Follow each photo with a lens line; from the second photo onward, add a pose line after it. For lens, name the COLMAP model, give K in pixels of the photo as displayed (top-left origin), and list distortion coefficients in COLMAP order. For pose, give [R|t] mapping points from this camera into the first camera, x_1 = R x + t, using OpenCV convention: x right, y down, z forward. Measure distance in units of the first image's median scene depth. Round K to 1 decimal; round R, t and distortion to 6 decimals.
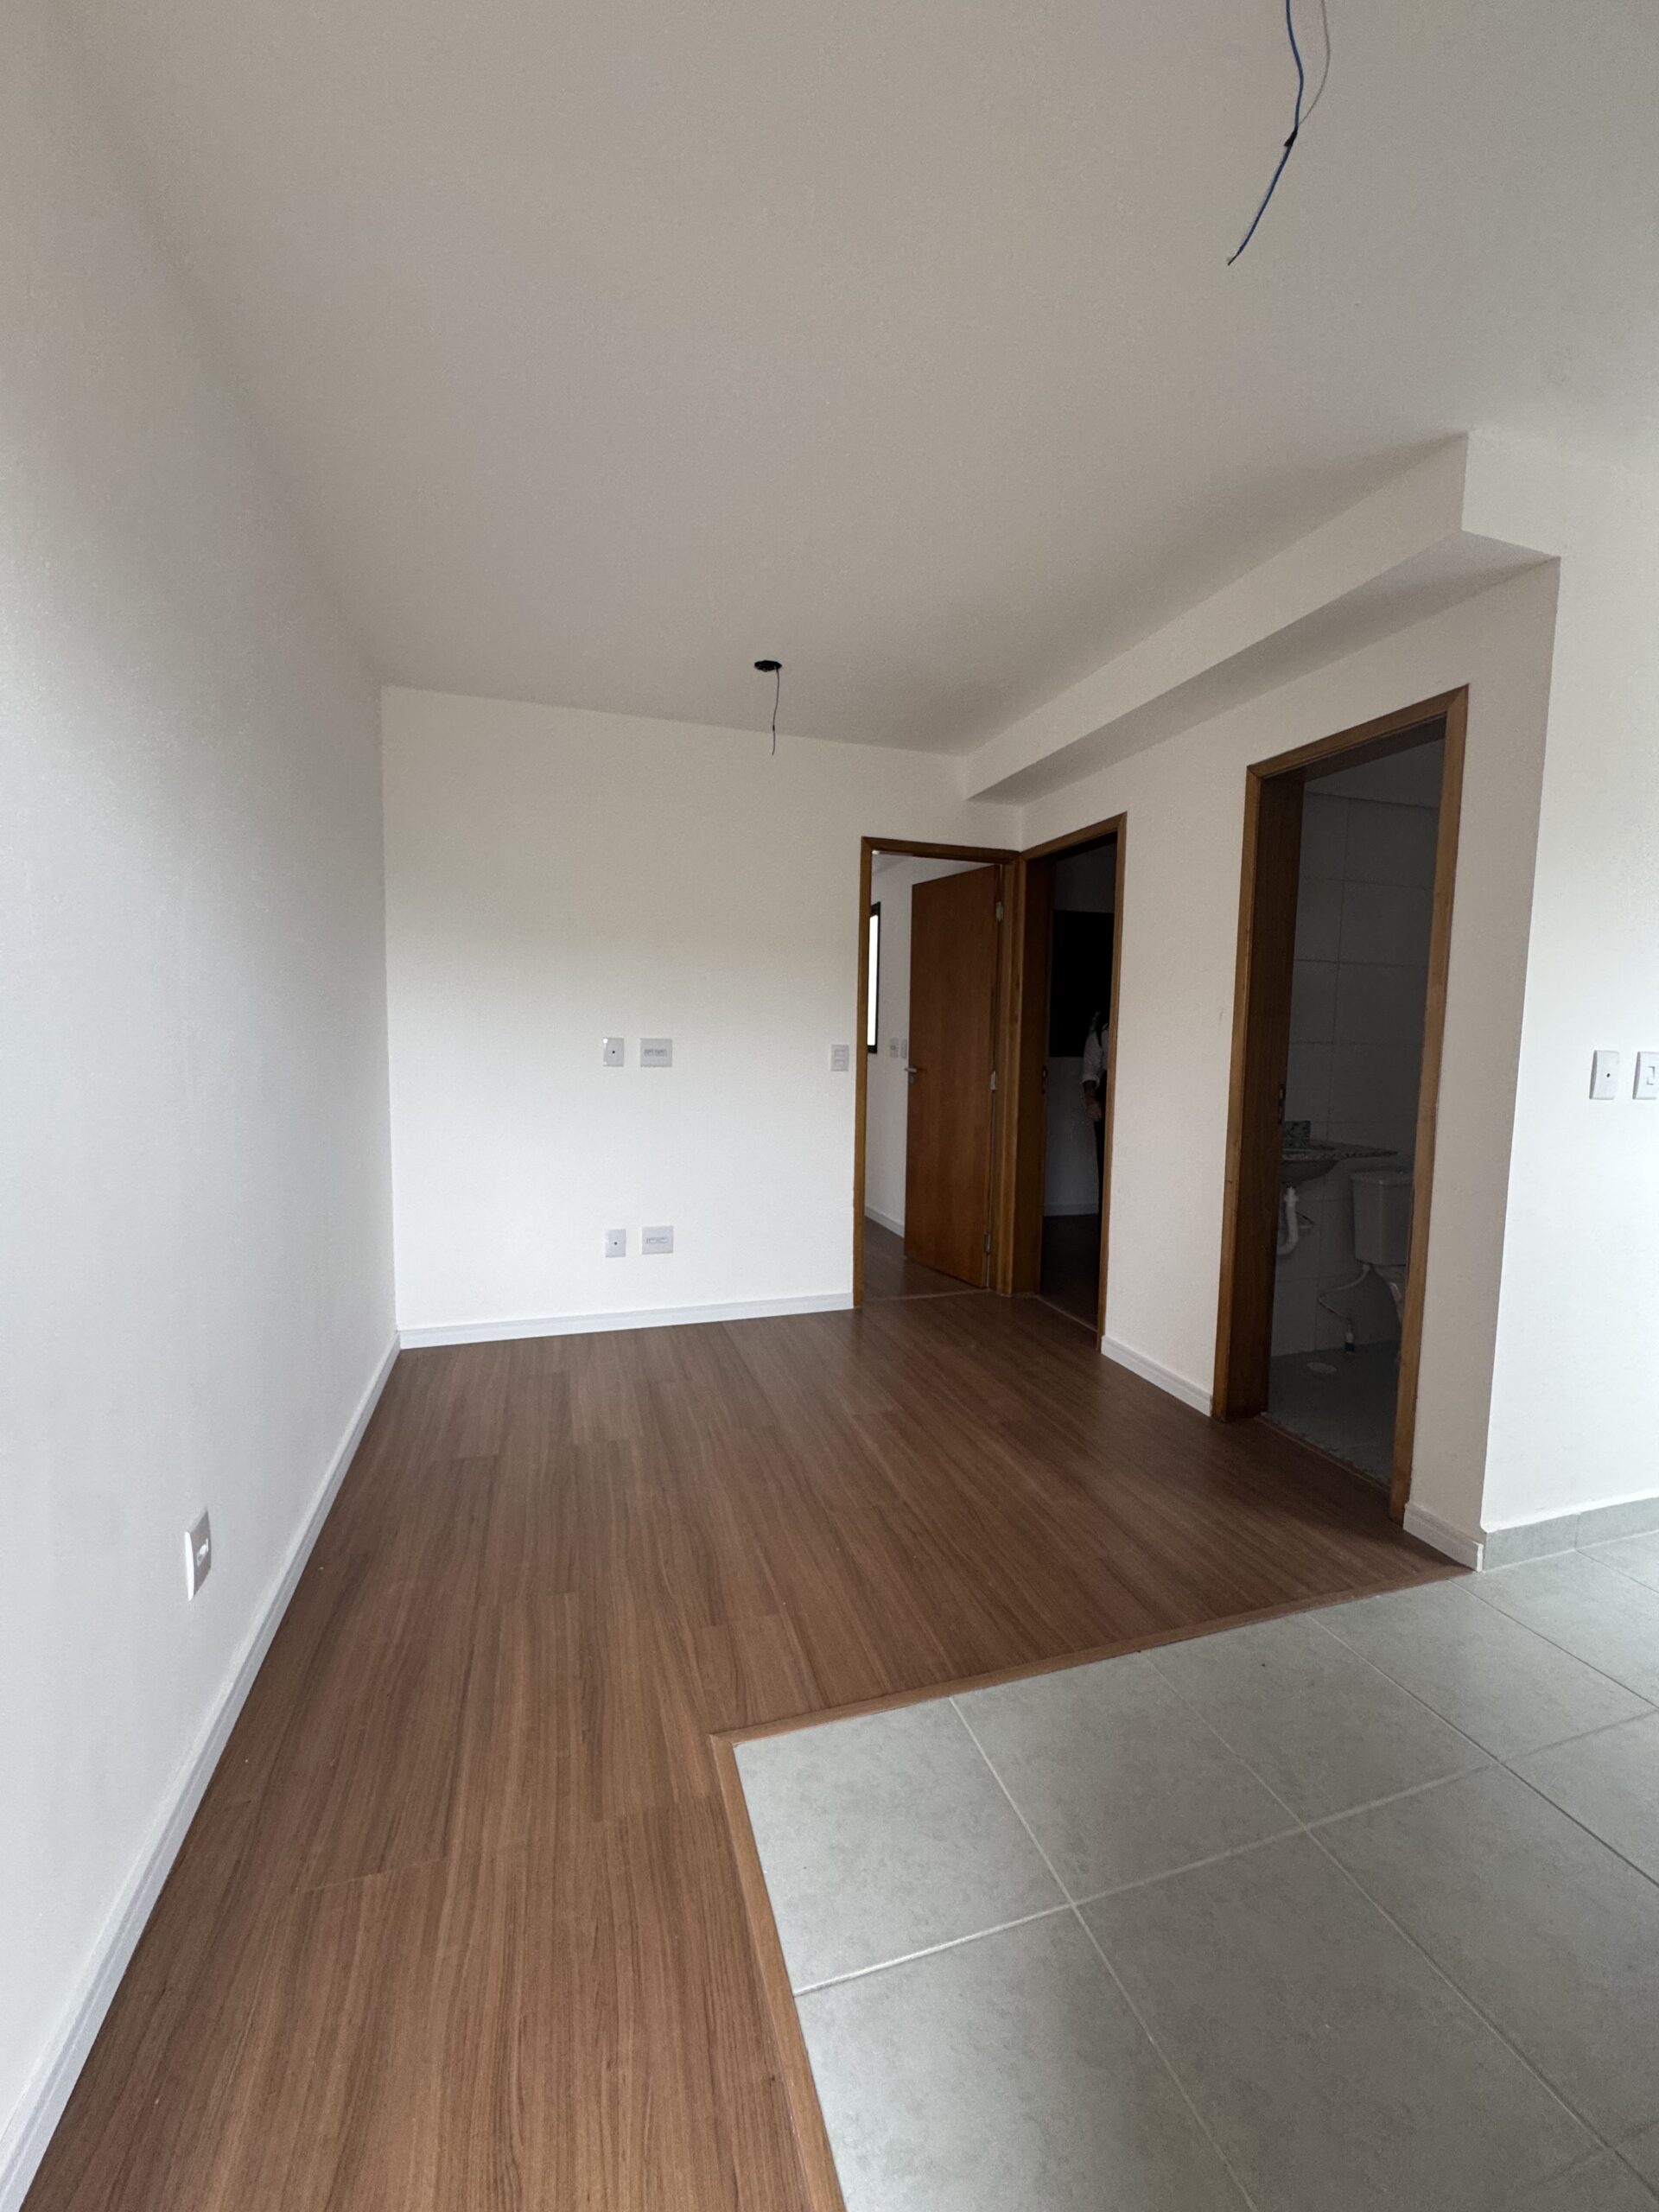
lens RADIAL K [[885.6, 0, 829.5], [0, 885.6, 1106.0], [0, 0, 1]] dist [-0.001305, 0.000402]
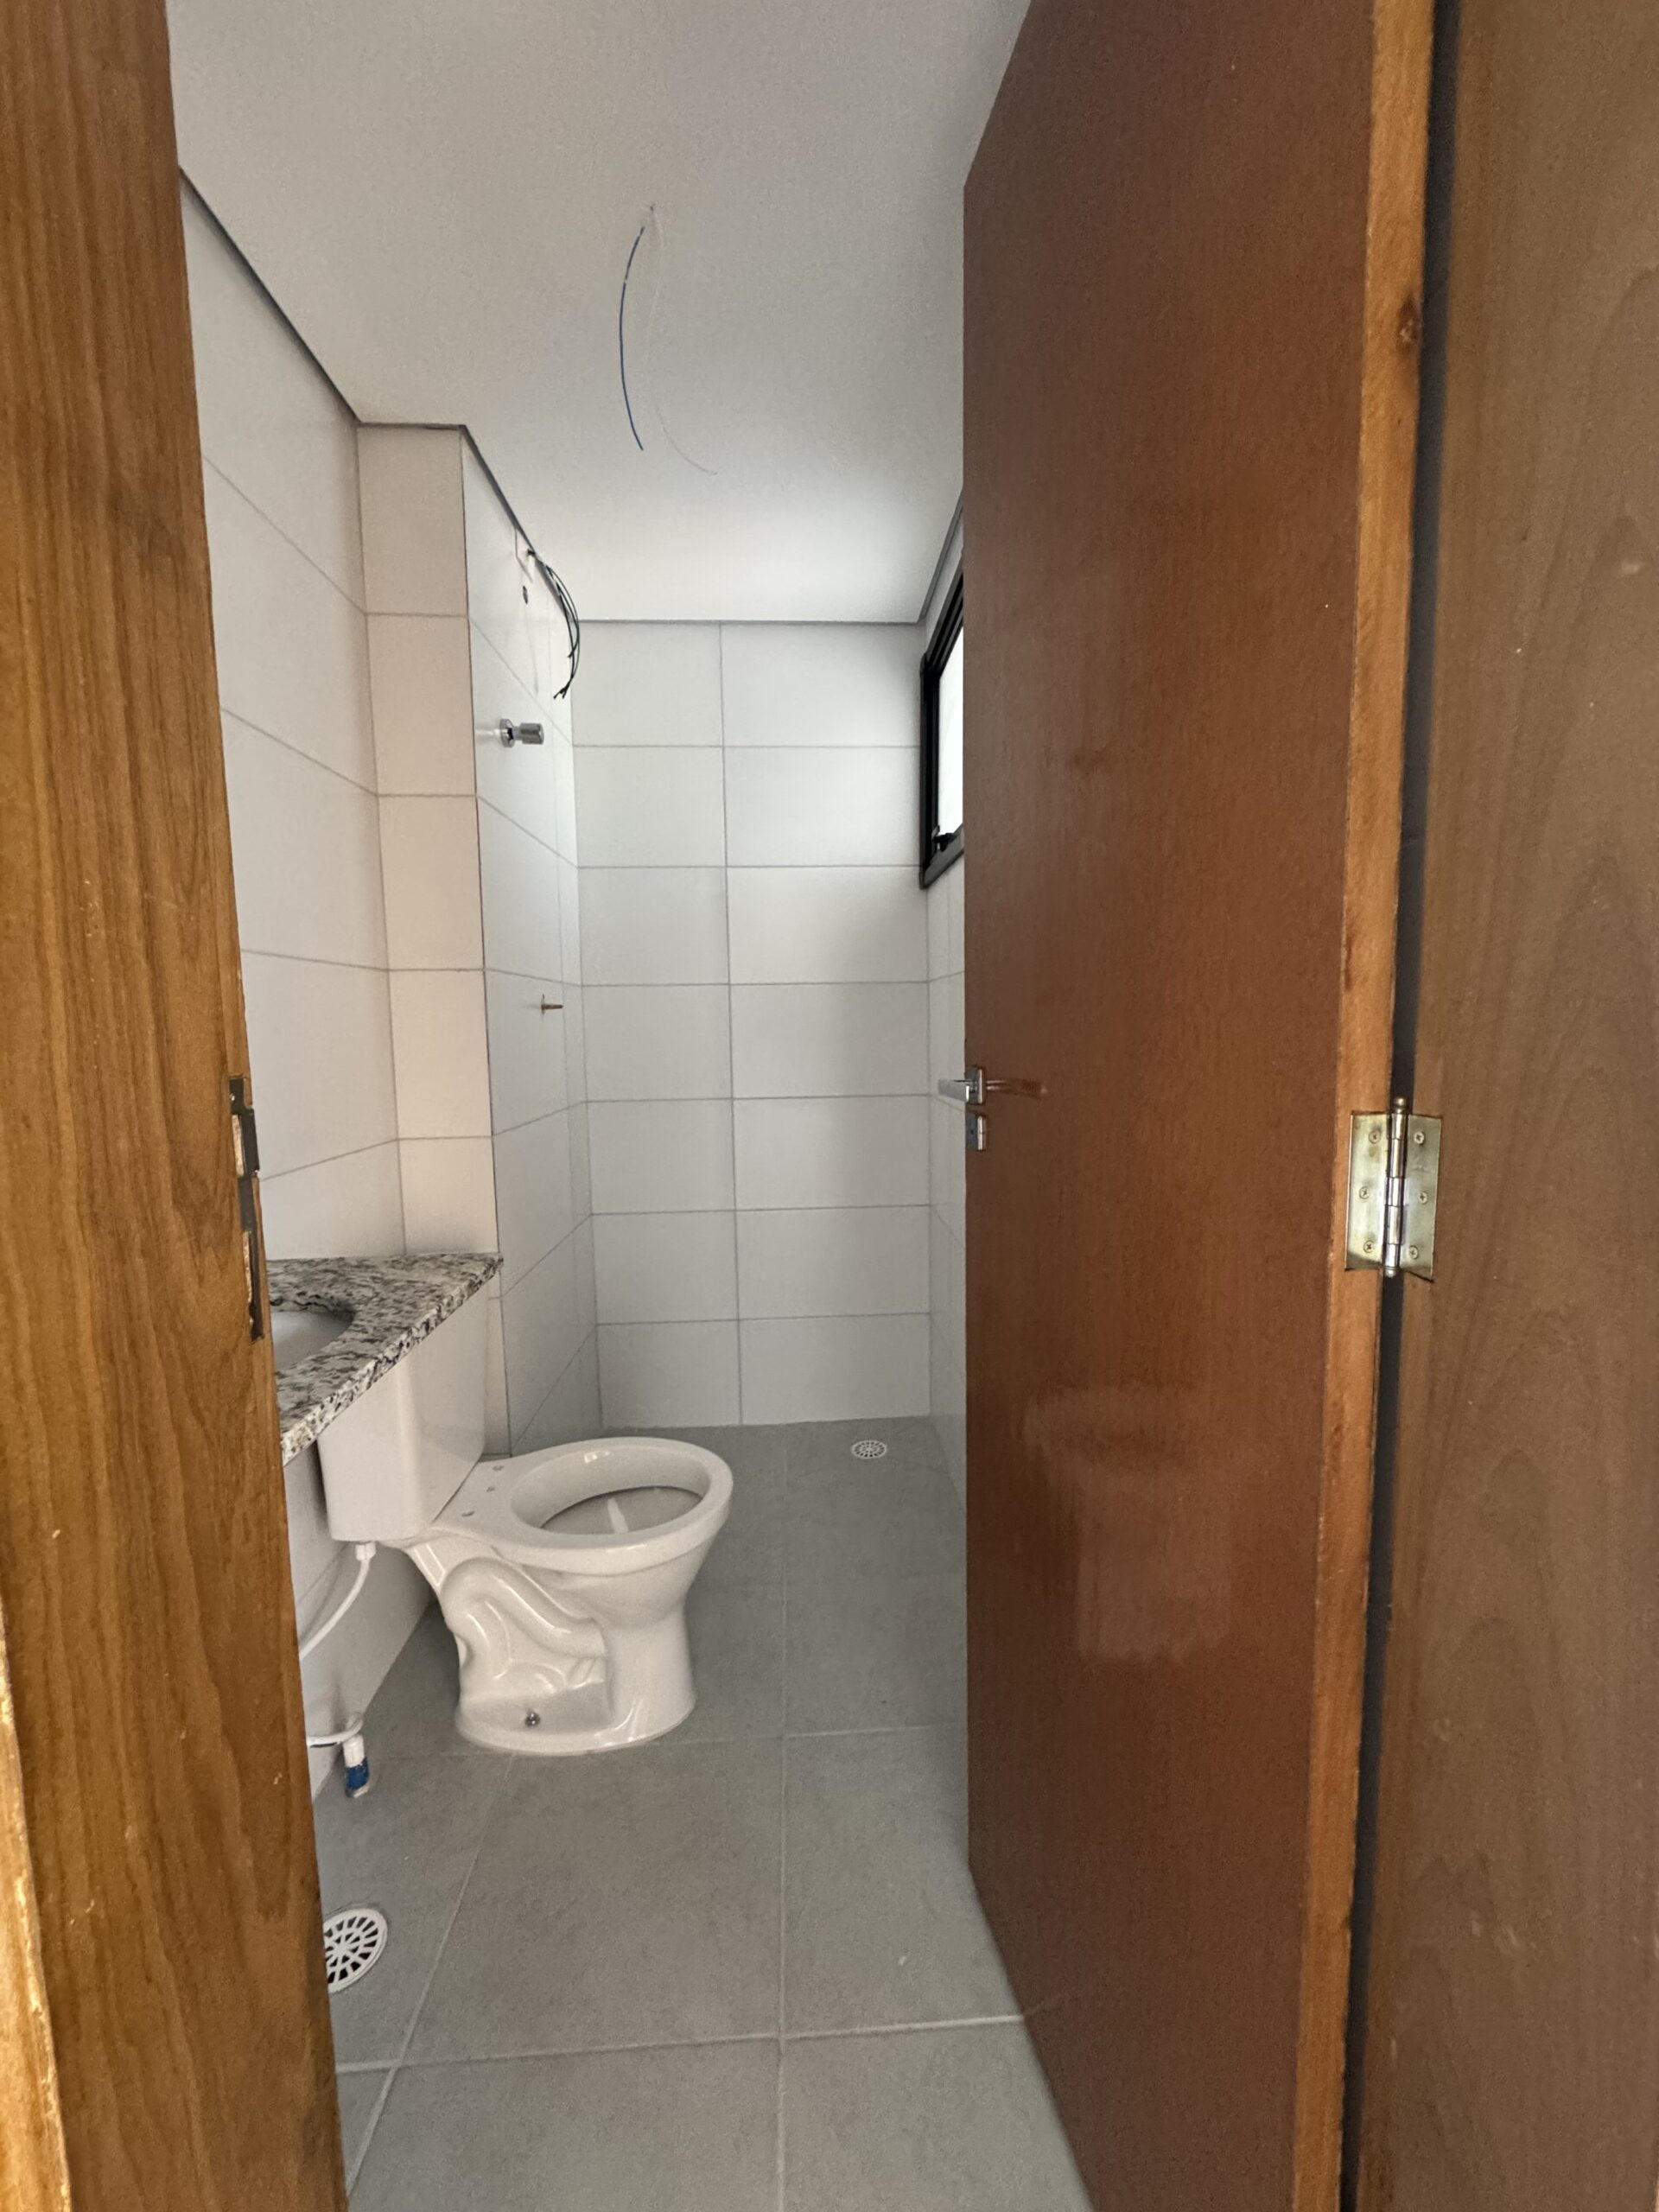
lens RADIAL K [[885.6, 0, 829.5], [0, 885.6, 1106.0], [0, 0, 1]] dist [-0.001305, 0.000402]
pose [[0.255812, -0.113224, 0.960073, 0.393856], [0.101061, 0.990808, 0.089921, -0.023005], [-0.961430, 0.074023, 0.264903, 0.863202]]
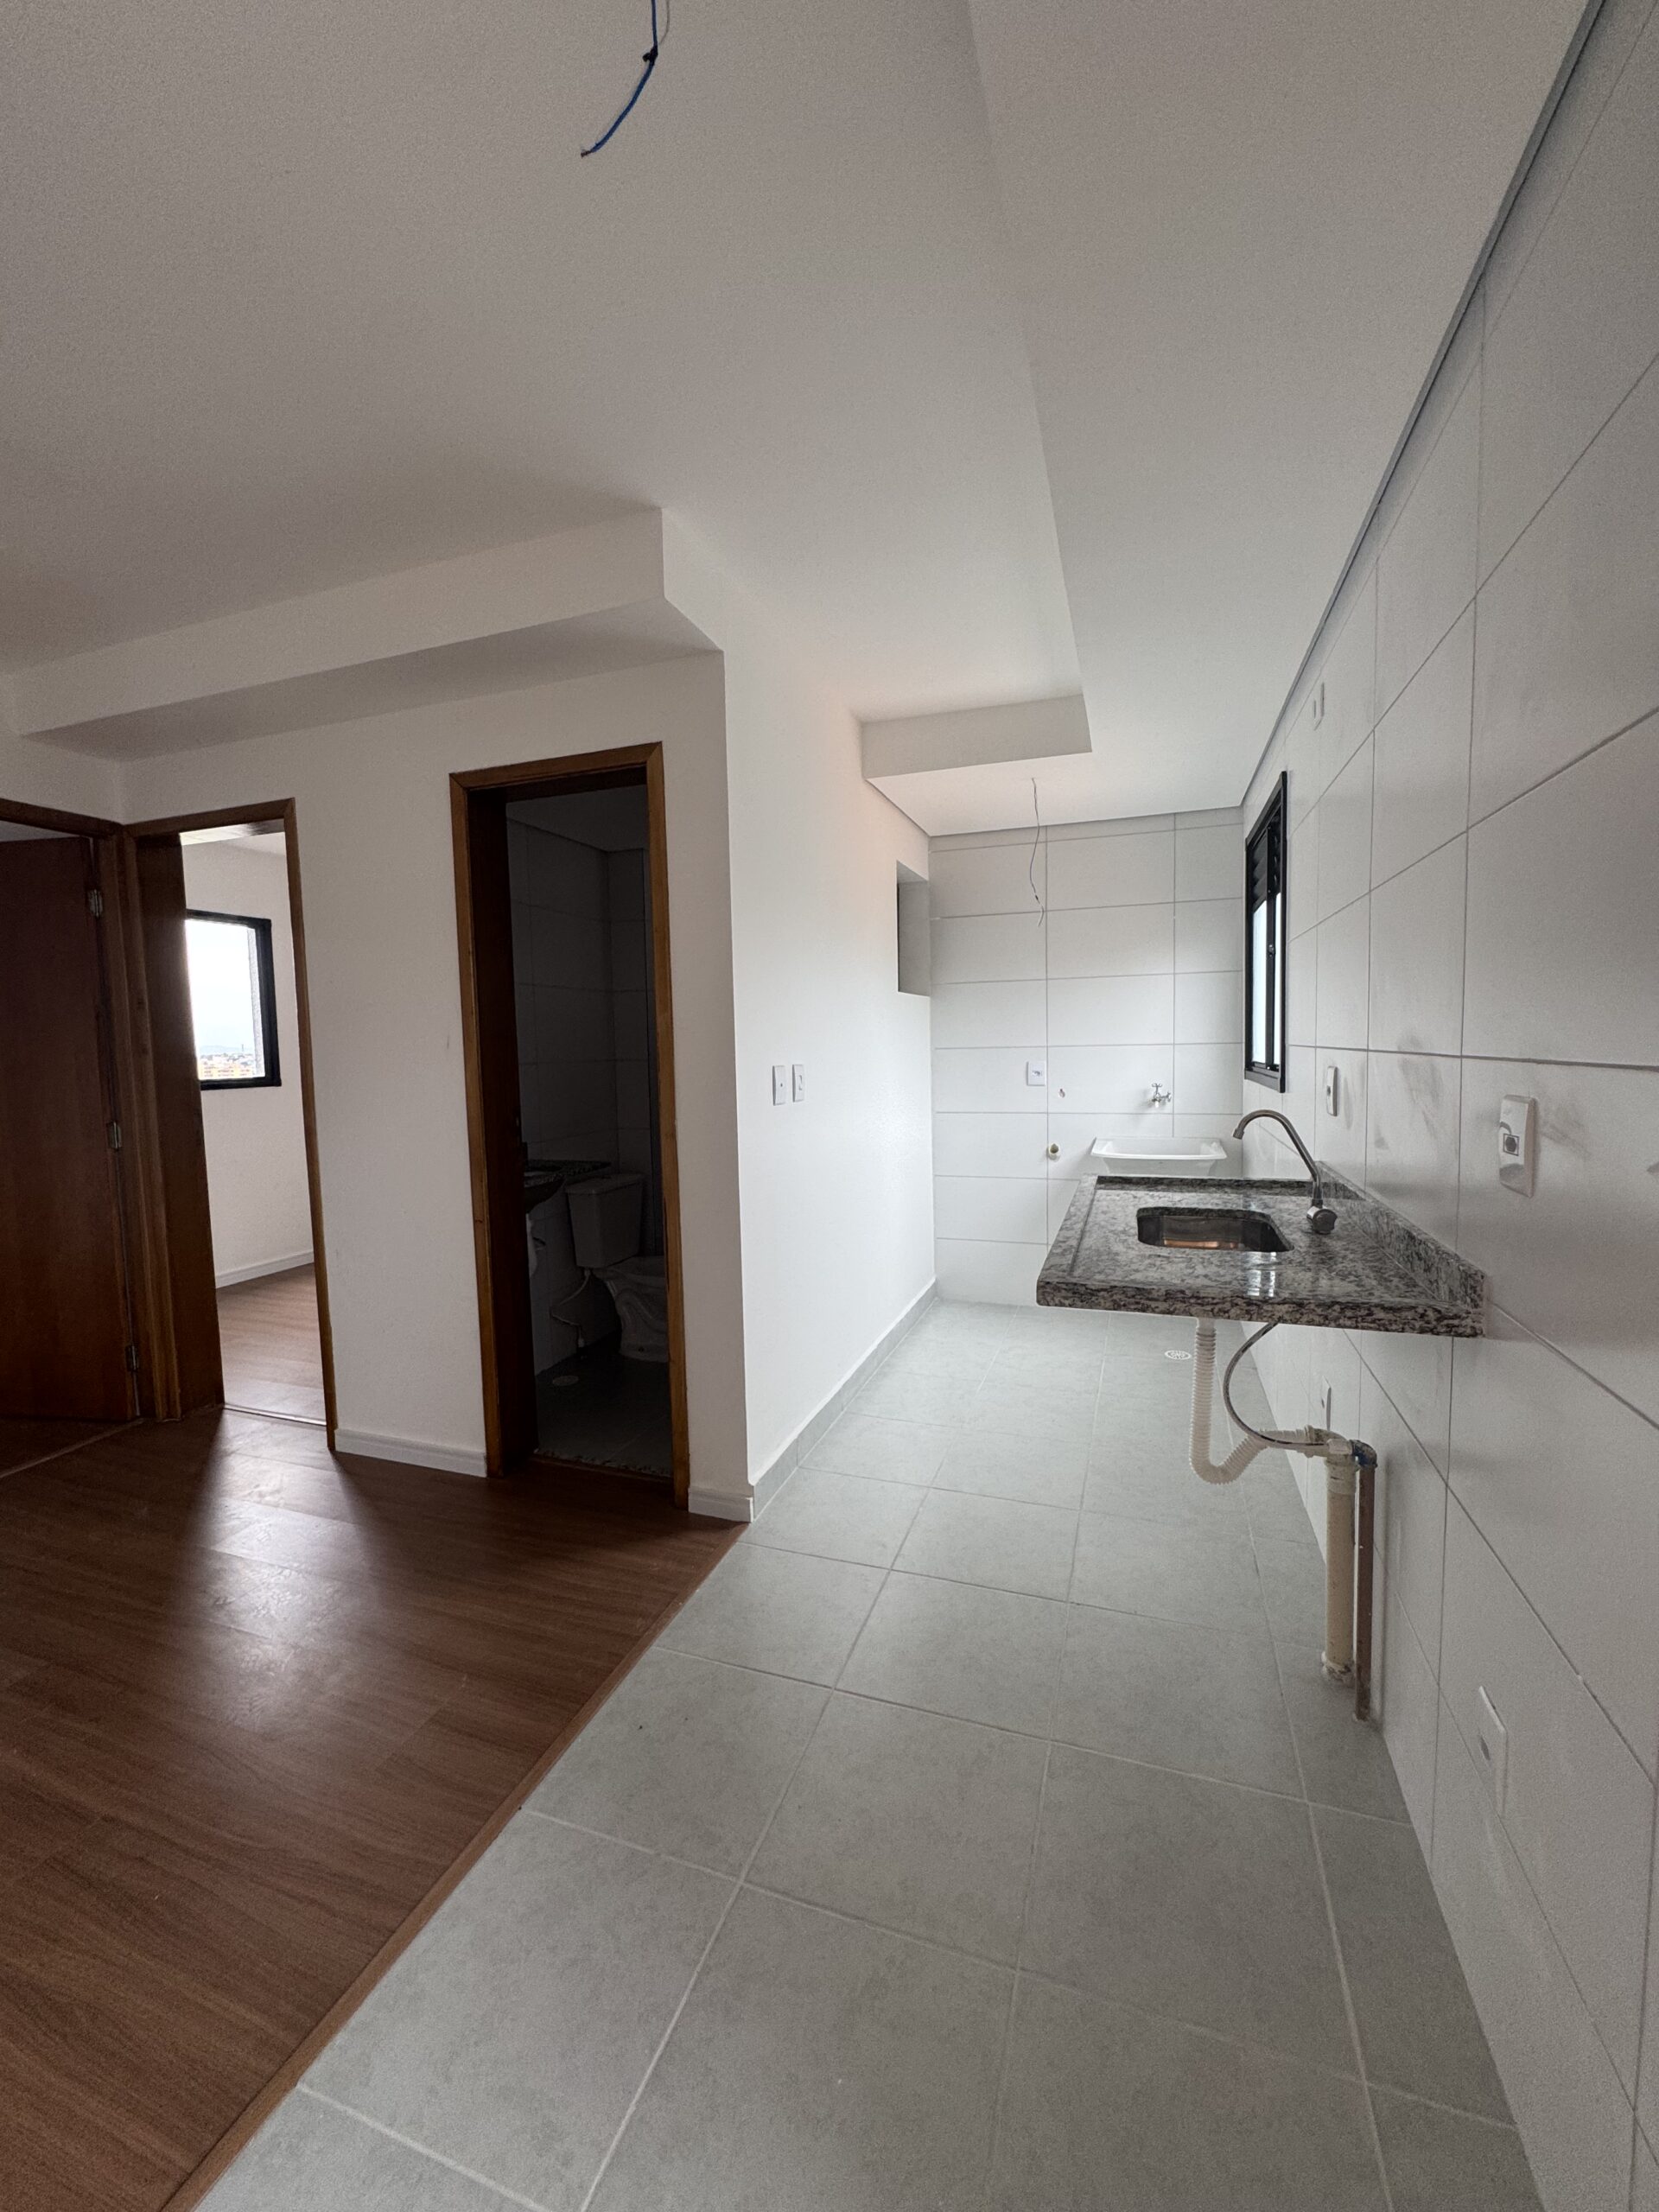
lens RADIAL K [[885.6, 0, 829.5], [0, 885.6, 1106.0], [0, 0, 1]] dist [-0.001305, 0.000402]
pose [[0.603611, -0.087545, 0.792458, -0.051639], [0.098726, 0.994511, 0.034667, -0.030435], [-0.791143, 0.057310, 0.608941, 0.138674]]
